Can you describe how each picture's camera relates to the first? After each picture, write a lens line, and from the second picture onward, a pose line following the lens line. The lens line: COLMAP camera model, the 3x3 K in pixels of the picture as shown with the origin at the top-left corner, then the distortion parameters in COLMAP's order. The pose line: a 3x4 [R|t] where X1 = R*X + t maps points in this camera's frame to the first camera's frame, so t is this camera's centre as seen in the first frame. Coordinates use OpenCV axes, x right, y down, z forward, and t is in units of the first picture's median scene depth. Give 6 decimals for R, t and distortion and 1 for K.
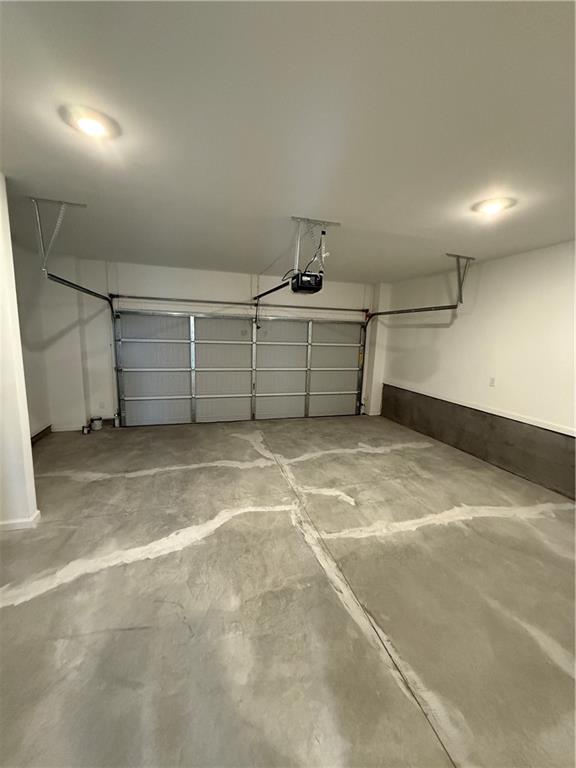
lens RADIAL K [[316.1, 0, 287.3], [0, 316.1, 384.2], [0, 0, 1]] dist [-0.000032, 0.000231]
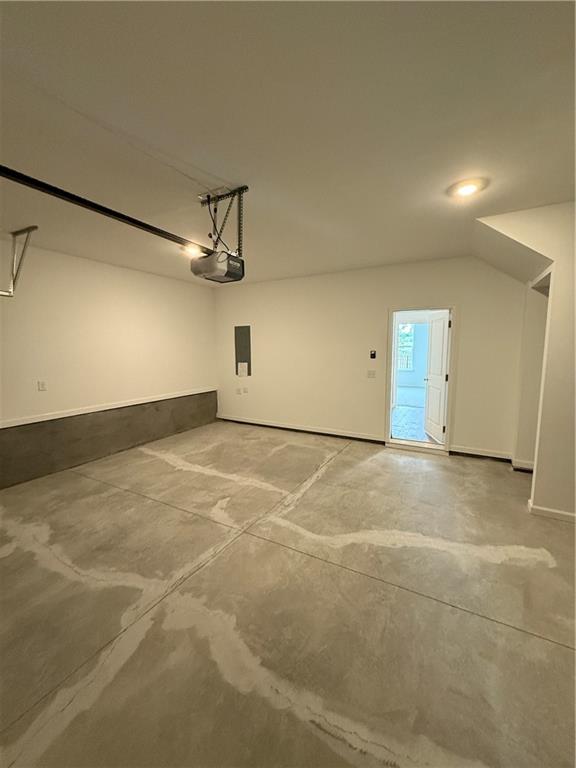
lens RADIAL K [[316.1, 0, 287.1], [0, 316.1, 383.2], [0, 0, 1]] dist [-0.000032, 0.000231]
pose [[-0.709349, -0.109650, 0.696276, -0.615498], [0.092049, 0.964956, 0.245739, -0.226941], [-0.698821, 0.238406, -0.674397, 1.478622]]
